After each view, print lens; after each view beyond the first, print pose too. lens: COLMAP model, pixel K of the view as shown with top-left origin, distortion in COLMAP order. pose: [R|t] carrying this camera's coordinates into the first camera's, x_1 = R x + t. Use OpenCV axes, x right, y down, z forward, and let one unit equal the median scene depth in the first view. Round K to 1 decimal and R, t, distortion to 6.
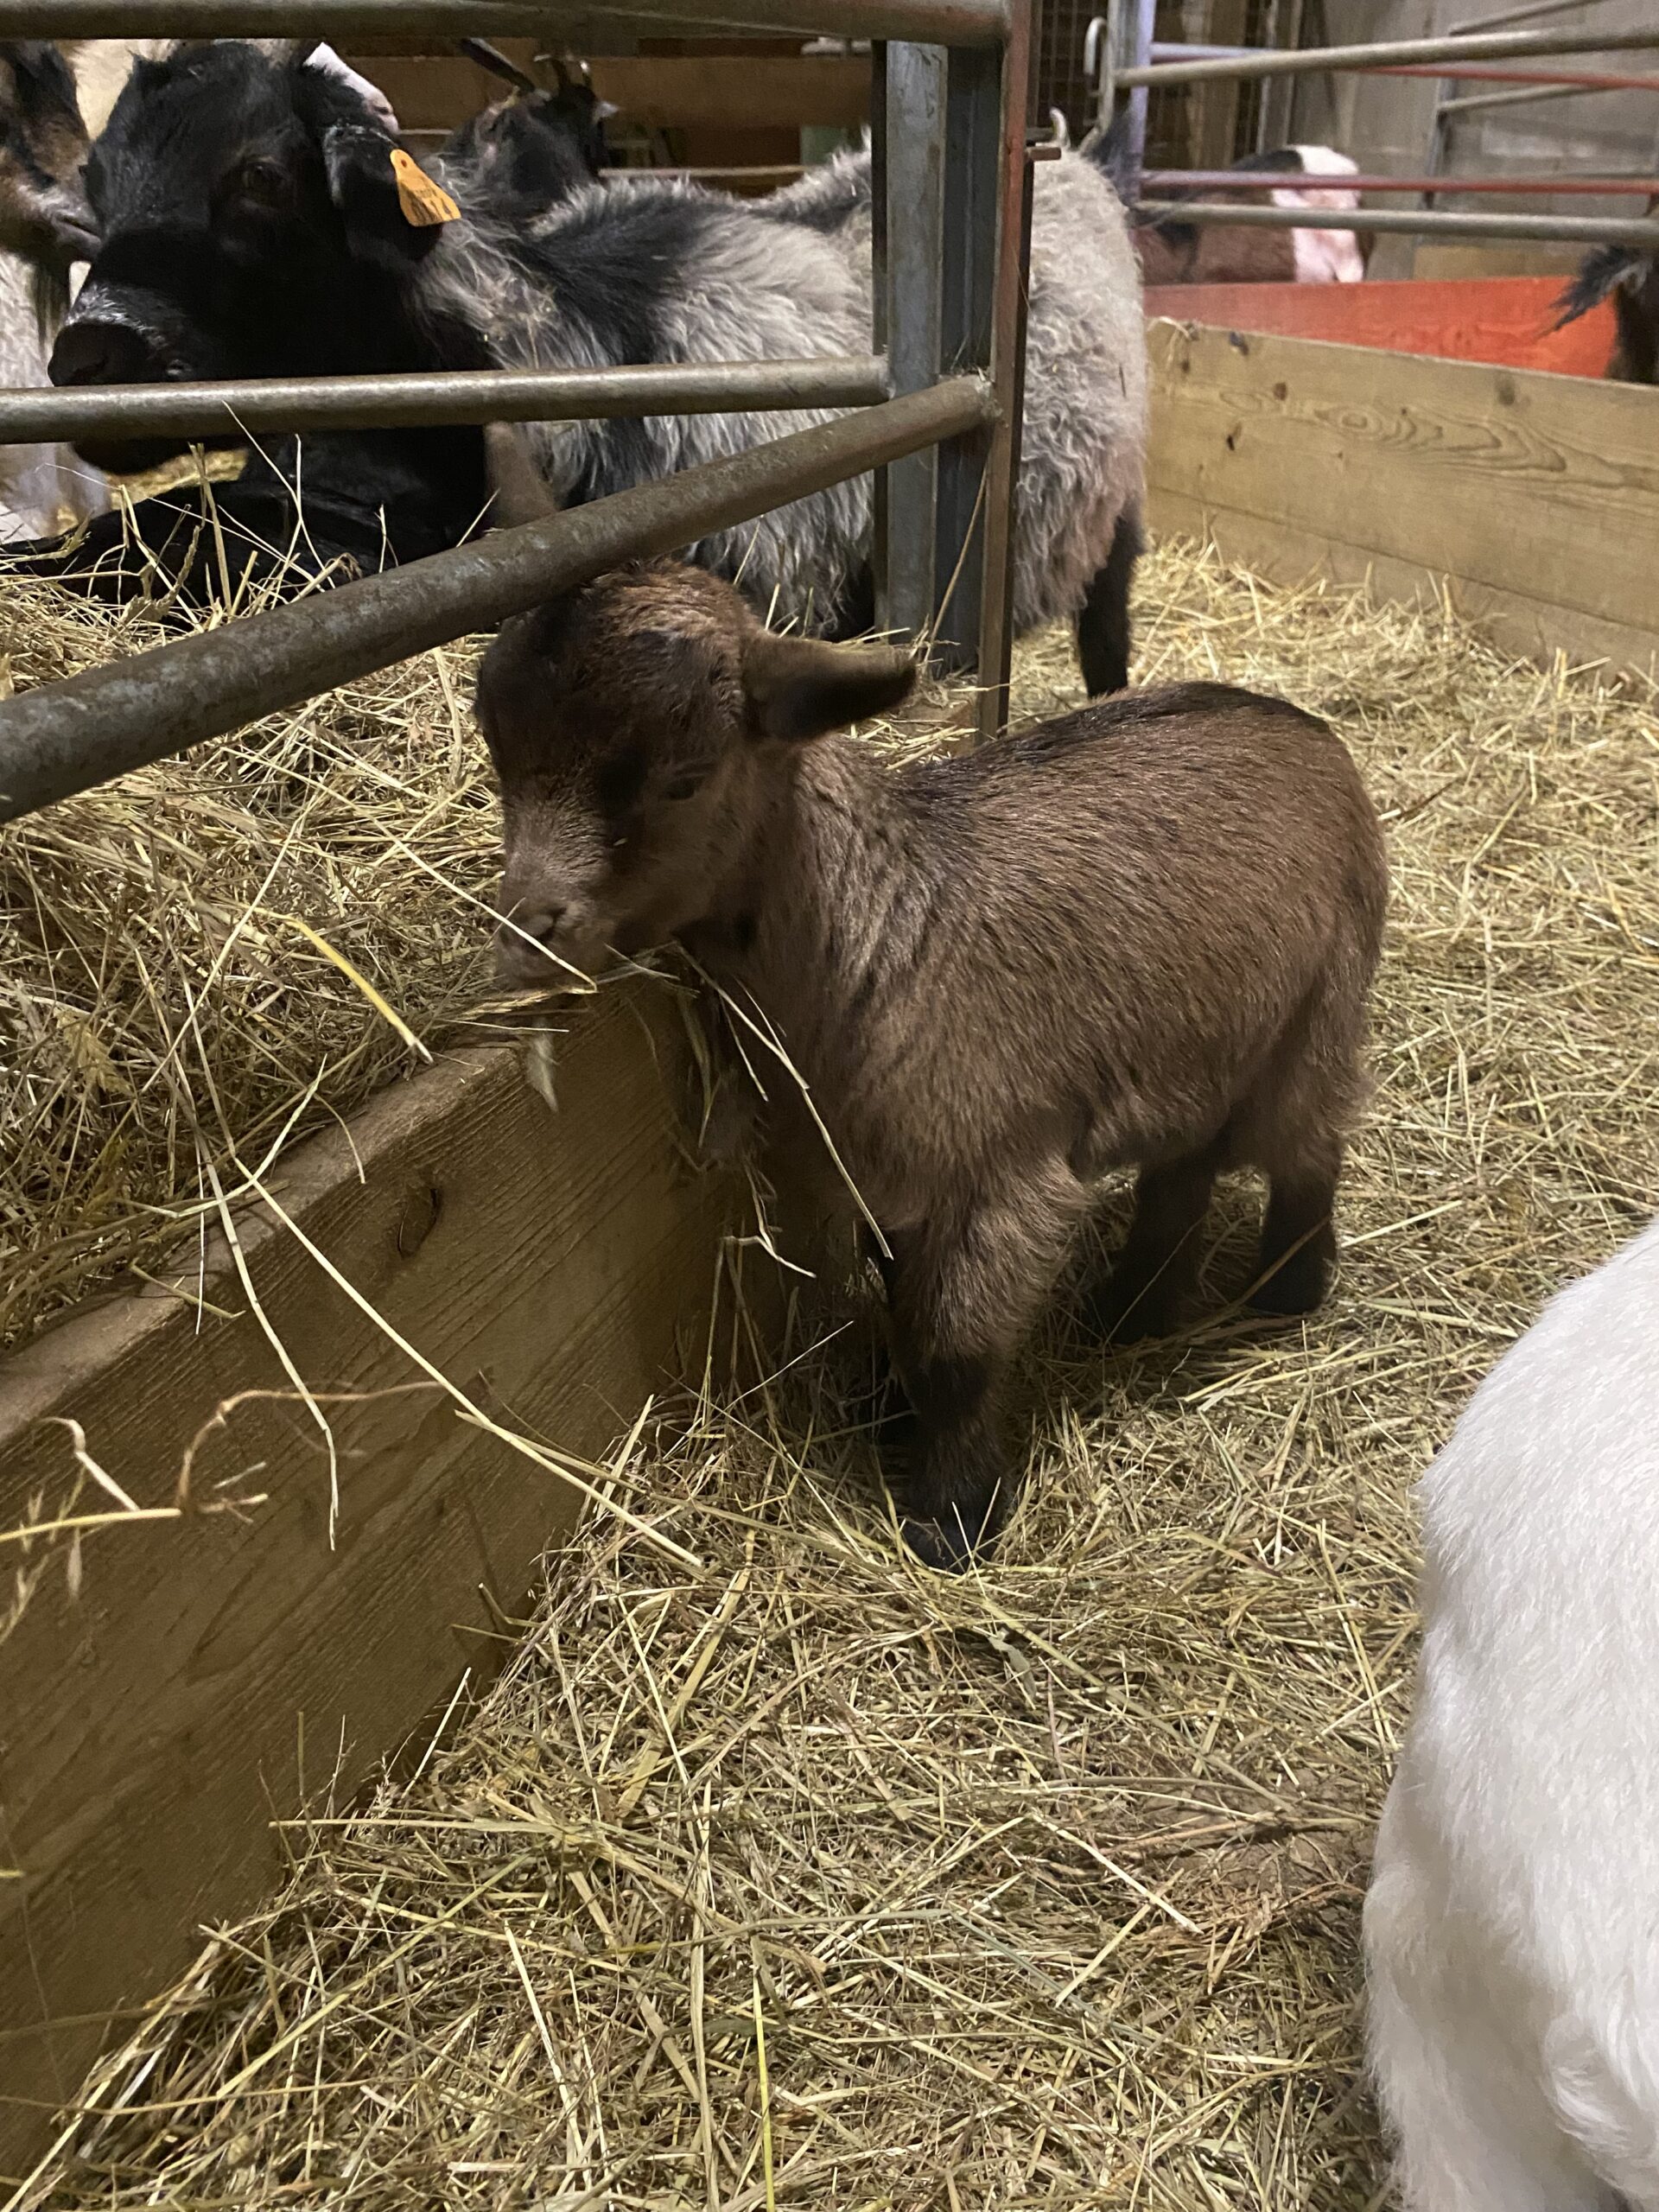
lens RADIAL K [[1676.6, 0, 830.3], [0, 1676.6, 1234.5], [0, 0, 1]] dist [0.007554, 0.003287]
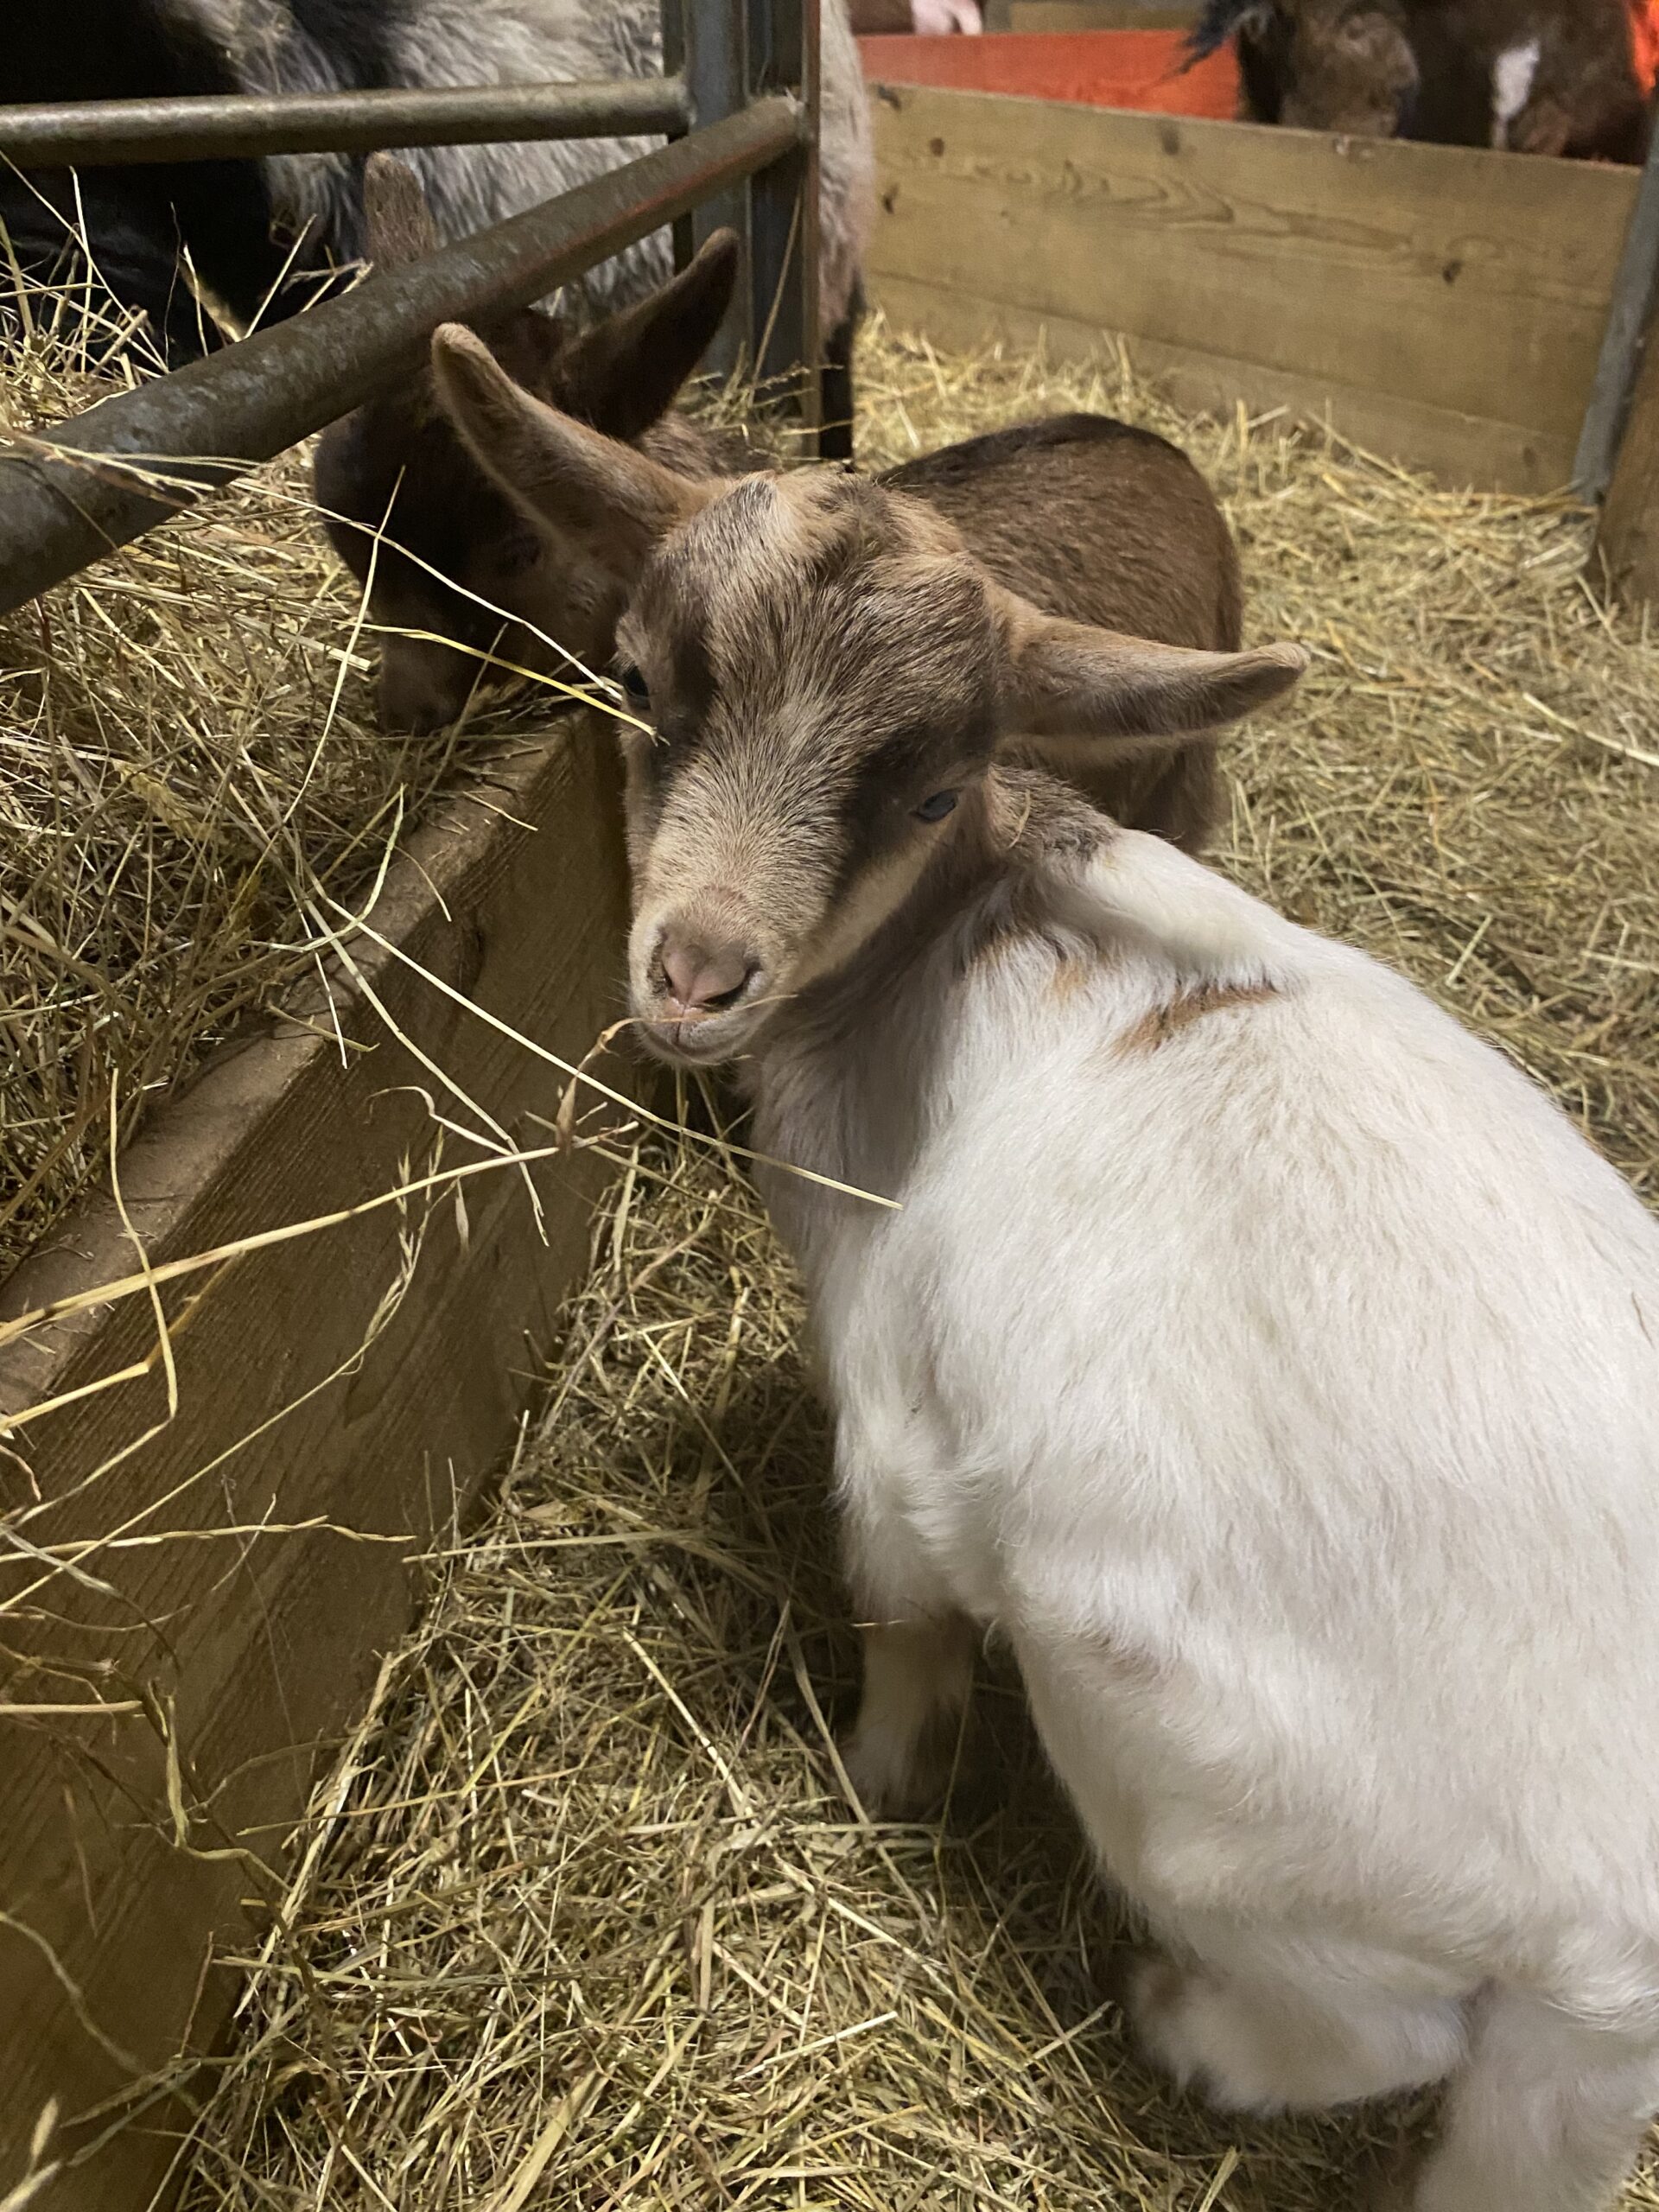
lens RADIAL K [[1676.6, 0, 830.3], [0, 1676.6, 1234.5], [0, 0, 1]] dist [0.007554, 0.003287]
pose [[0.973691, -0.131043, 0.186423, -0.098554], [0.112347, 0.987827, 0.107587, 0.028581], [-0.198253, -0.083813, 0.976561, -0.017033]]
